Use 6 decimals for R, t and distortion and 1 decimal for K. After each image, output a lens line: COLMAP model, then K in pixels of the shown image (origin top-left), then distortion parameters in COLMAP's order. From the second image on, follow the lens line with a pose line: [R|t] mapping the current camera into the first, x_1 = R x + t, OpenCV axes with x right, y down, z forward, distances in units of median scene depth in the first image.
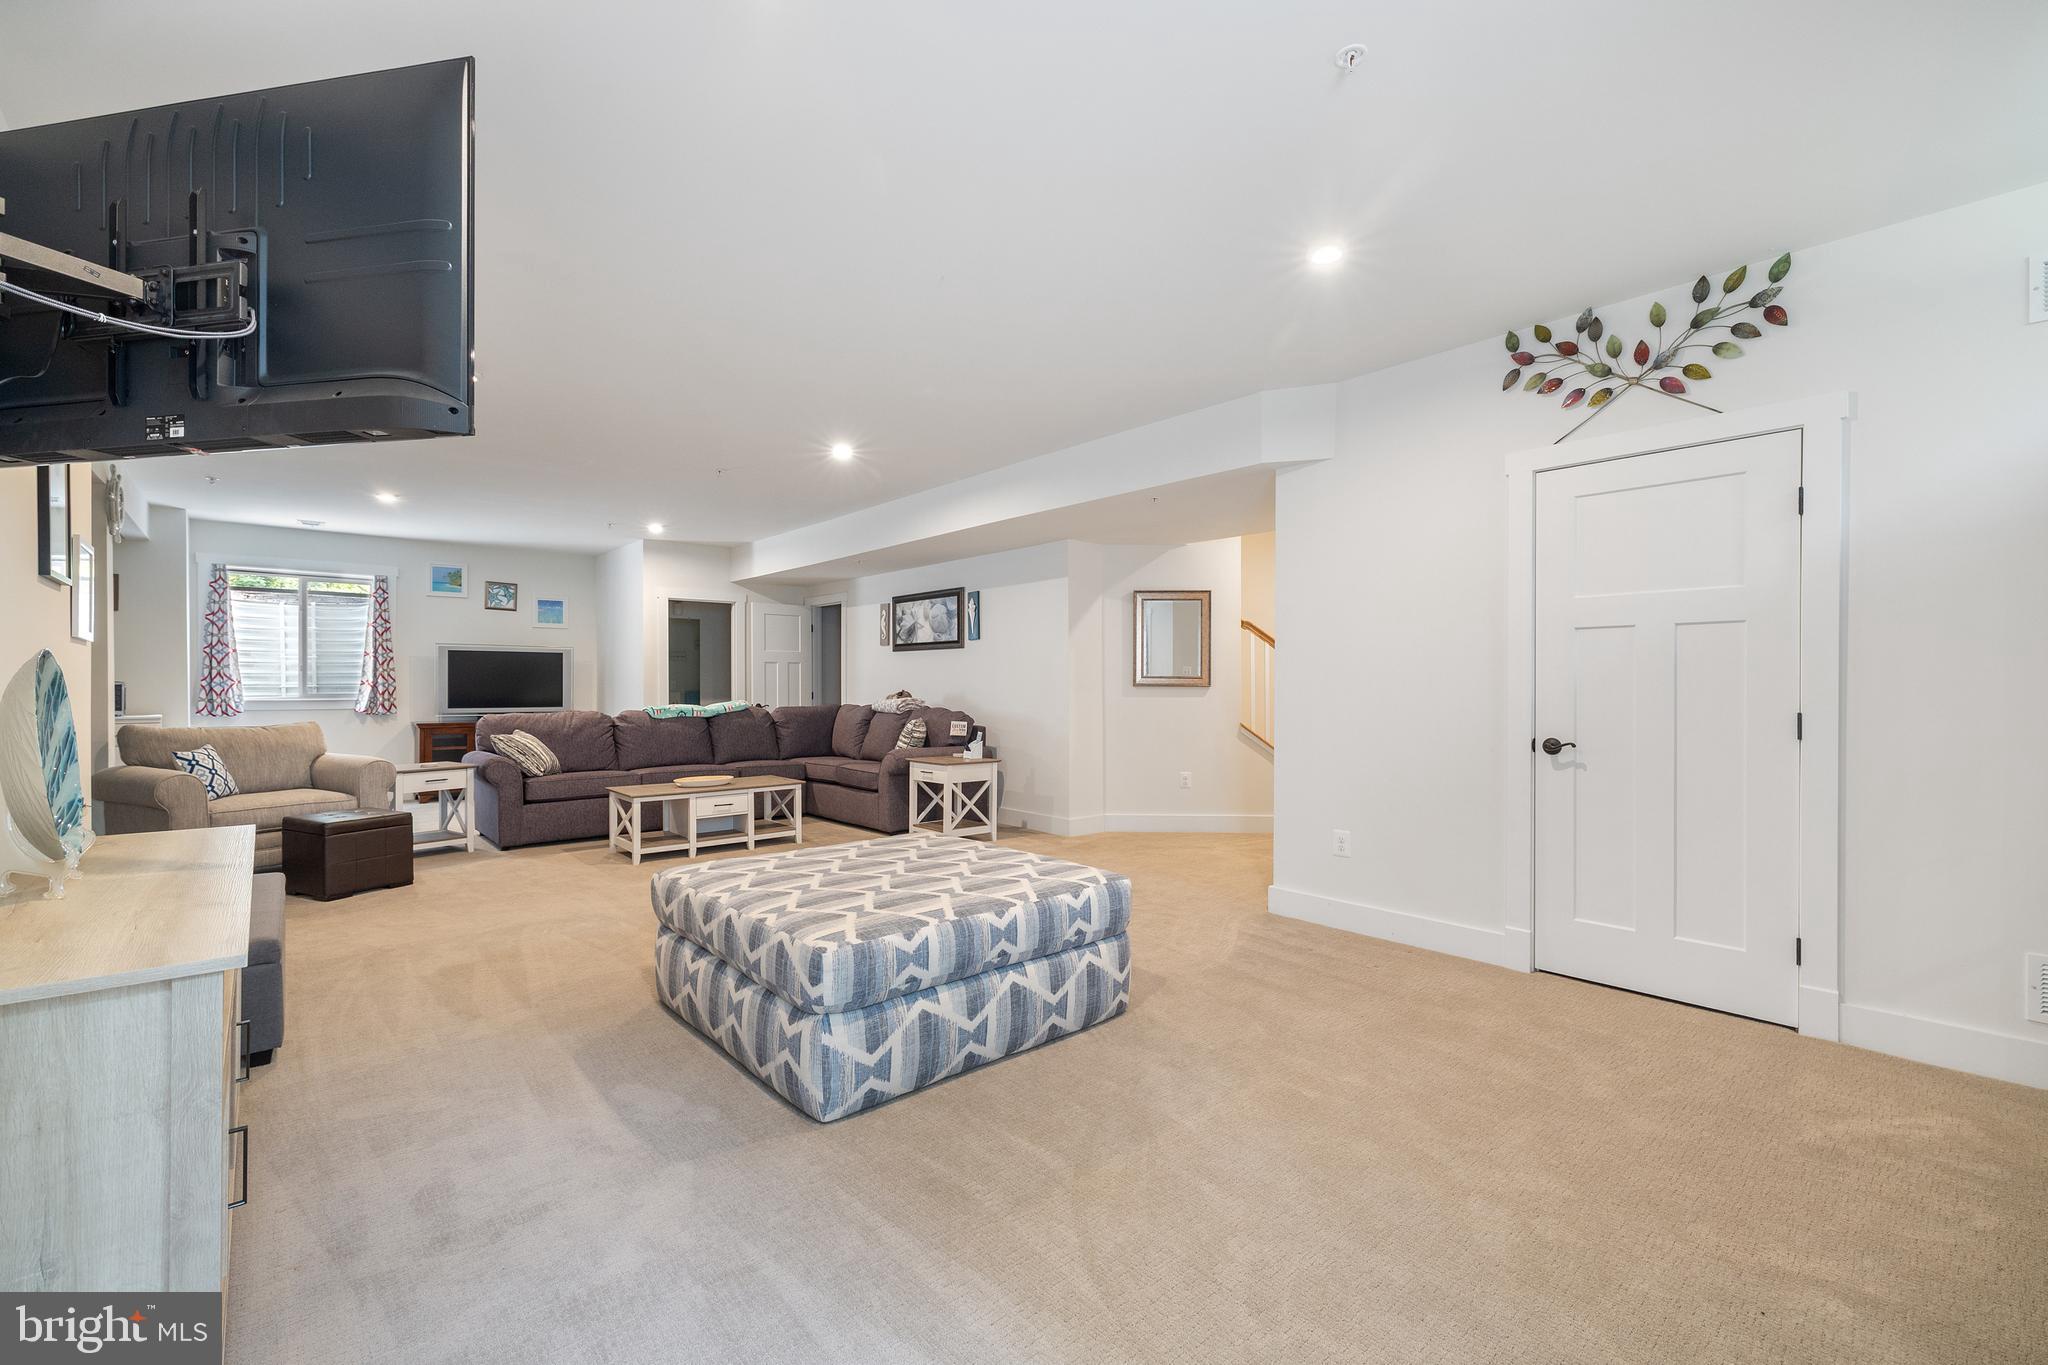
lens RADIAL K [[876.7, 0, 1025.0], [0, 876.7, 685.6], [0, 0, 1]] dist [-0.000247, -0.000065]
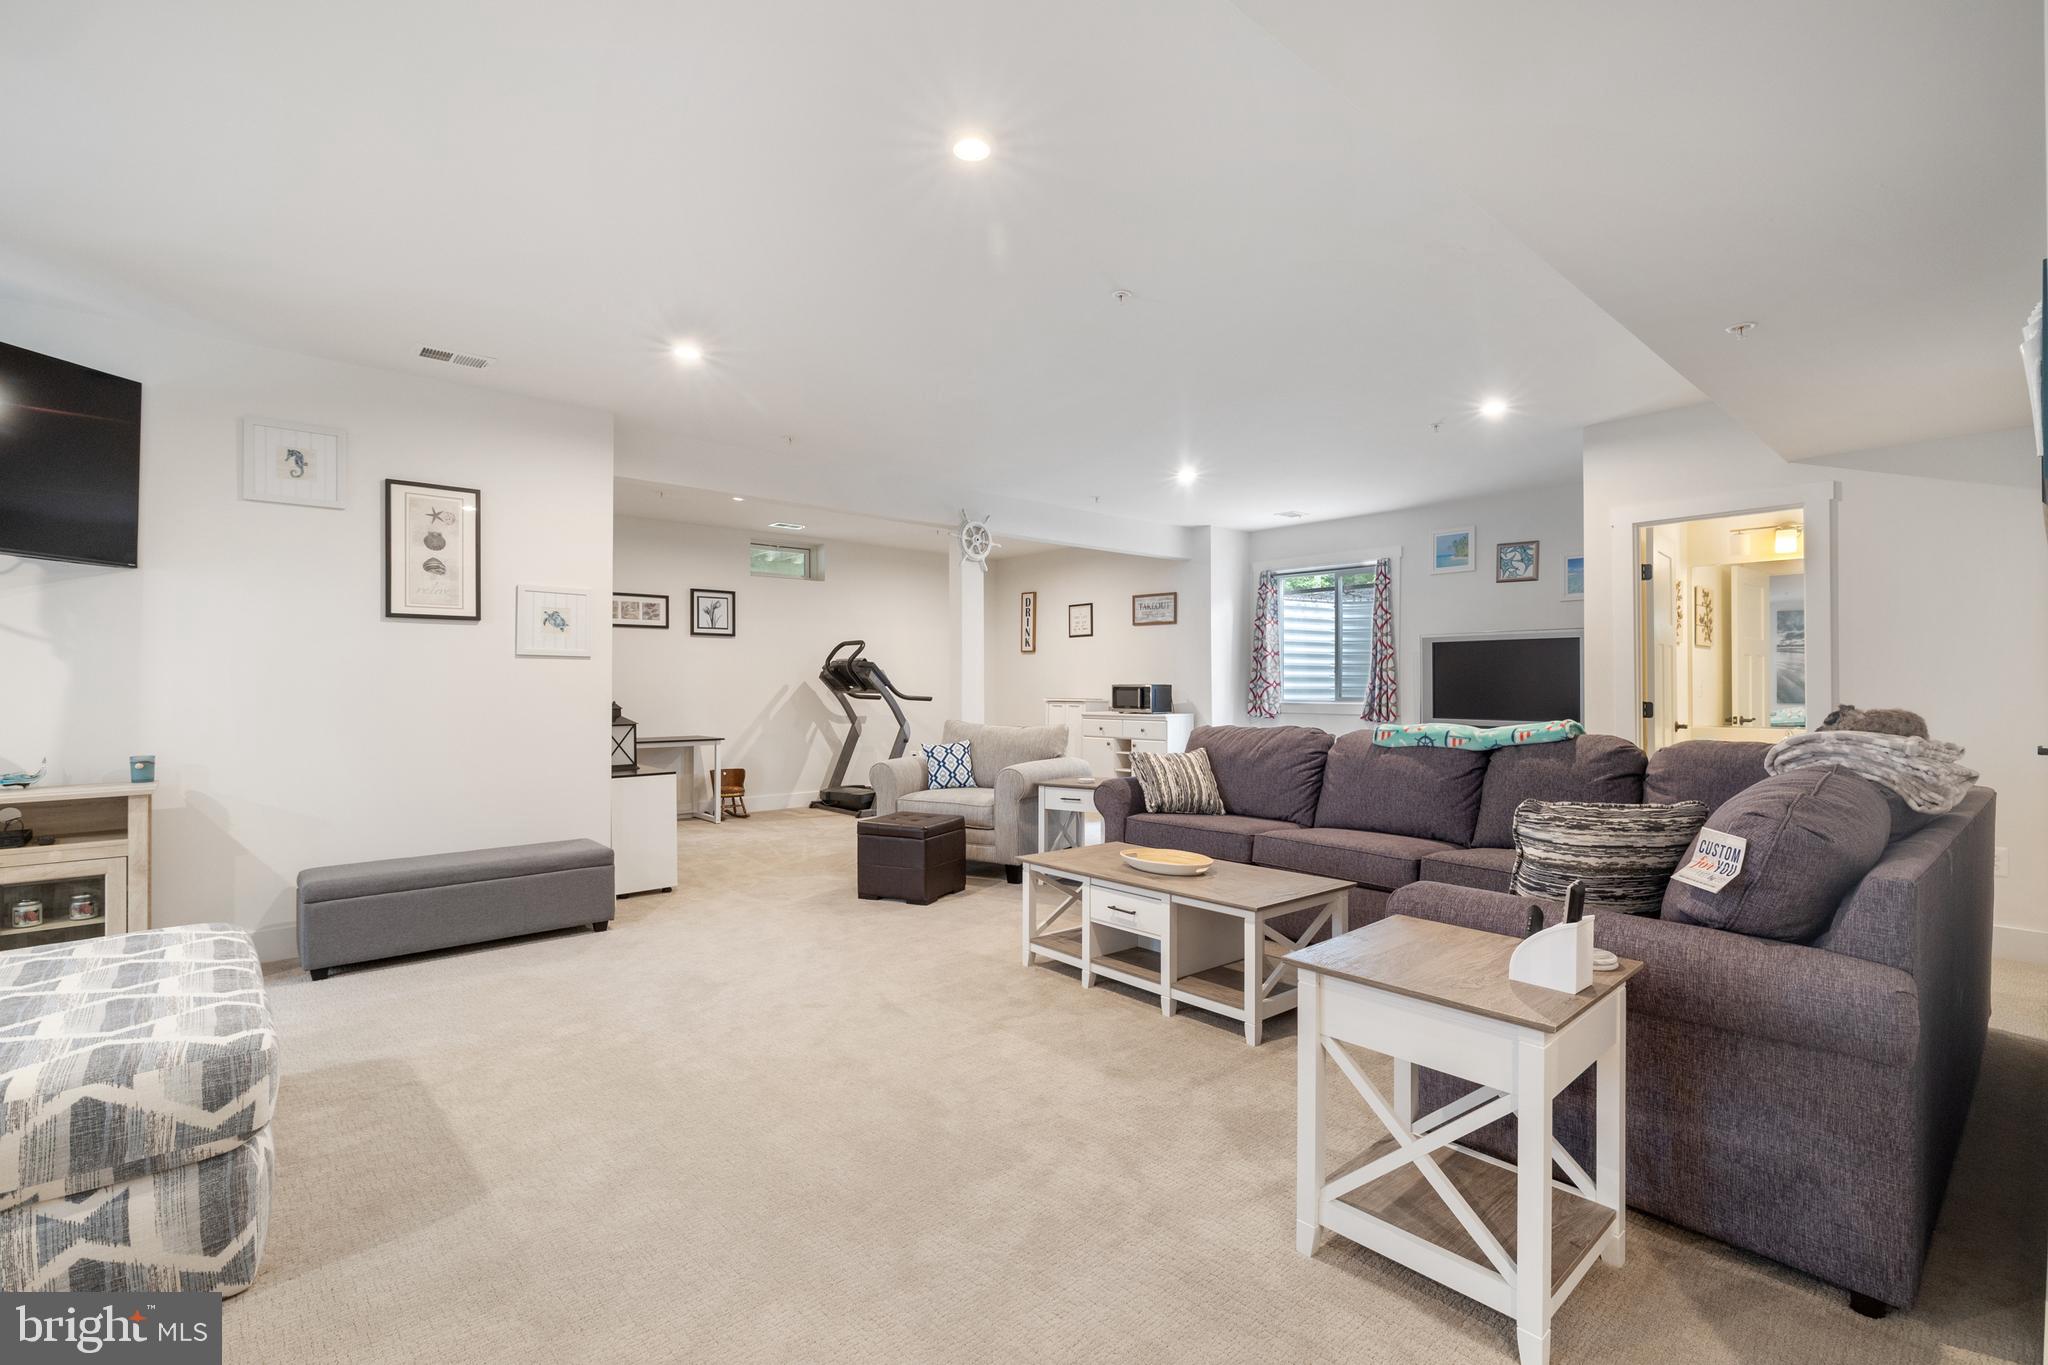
lens RADIAL K [[922.0, 0, 1024.9], [0, 922.0, 684.3], [0, 0, 1]] dist [-0.000209, 0.000002]
pose [[0.005002, -0.003026, -0.999983, 0.259682], [-0.002311, 0.999993, -0.003037, -0.000474], [0.999985, 0.002326, 0.004995, 1.099275]]
